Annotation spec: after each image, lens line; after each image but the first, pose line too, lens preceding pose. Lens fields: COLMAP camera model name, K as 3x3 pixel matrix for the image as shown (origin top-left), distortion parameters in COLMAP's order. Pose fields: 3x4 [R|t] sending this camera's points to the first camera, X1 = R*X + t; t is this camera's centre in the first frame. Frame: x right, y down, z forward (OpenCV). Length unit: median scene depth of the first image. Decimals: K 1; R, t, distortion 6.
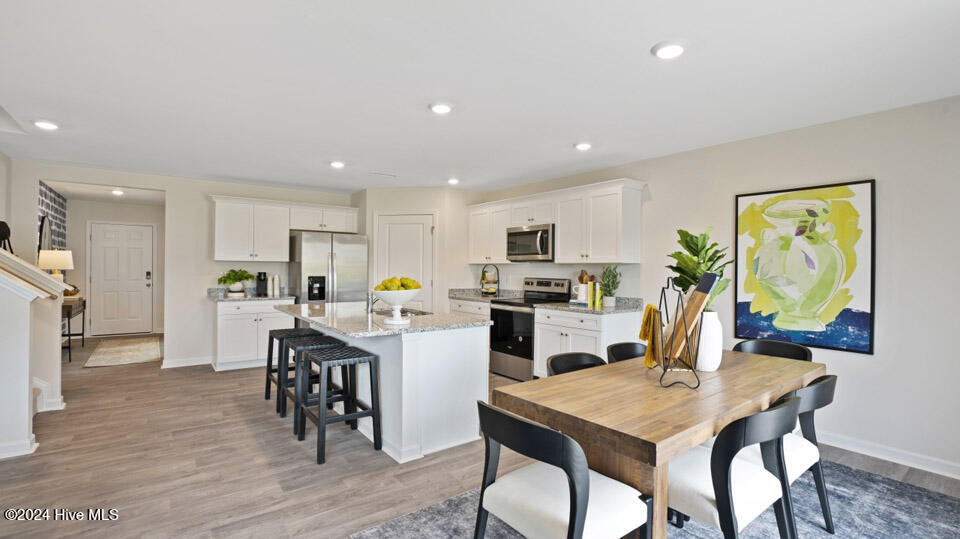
lens RADIAL K [[458.9, 0, 484.2], [0, 458.9, 265.4], [0, 0, 1]] dist [-0.063983, 0.032815]
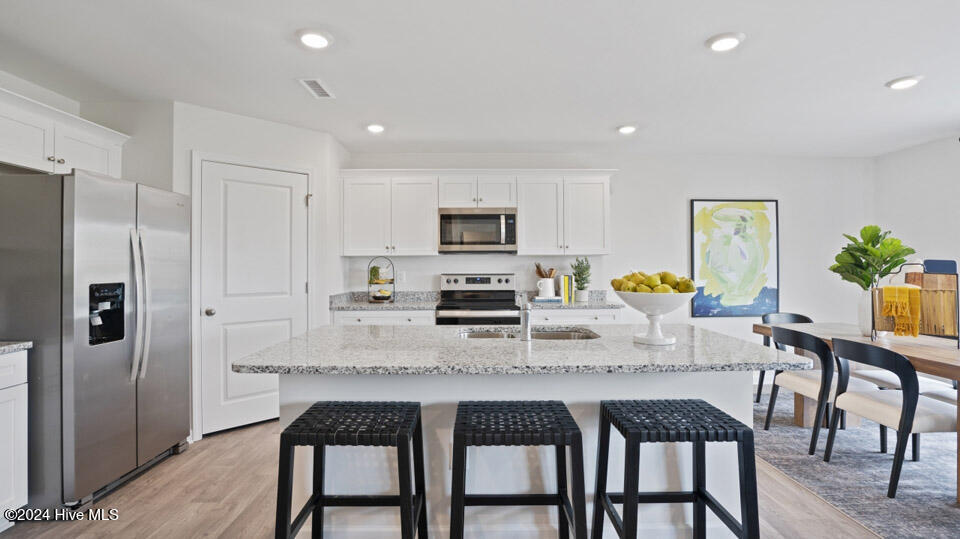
lens RADIAL K [[458.9, 0, 484.2], [0, 458.9, 265.4], [0, 0, 1]] dist [-0.063983, 0.032815]
pose [[0.579289, -0.010448, 0.815056, -0.525726], [0.004319, 0.999943, 0.009748, 0.005206], [-0.815111, -0.002126, 0.579301, 0.520198]]
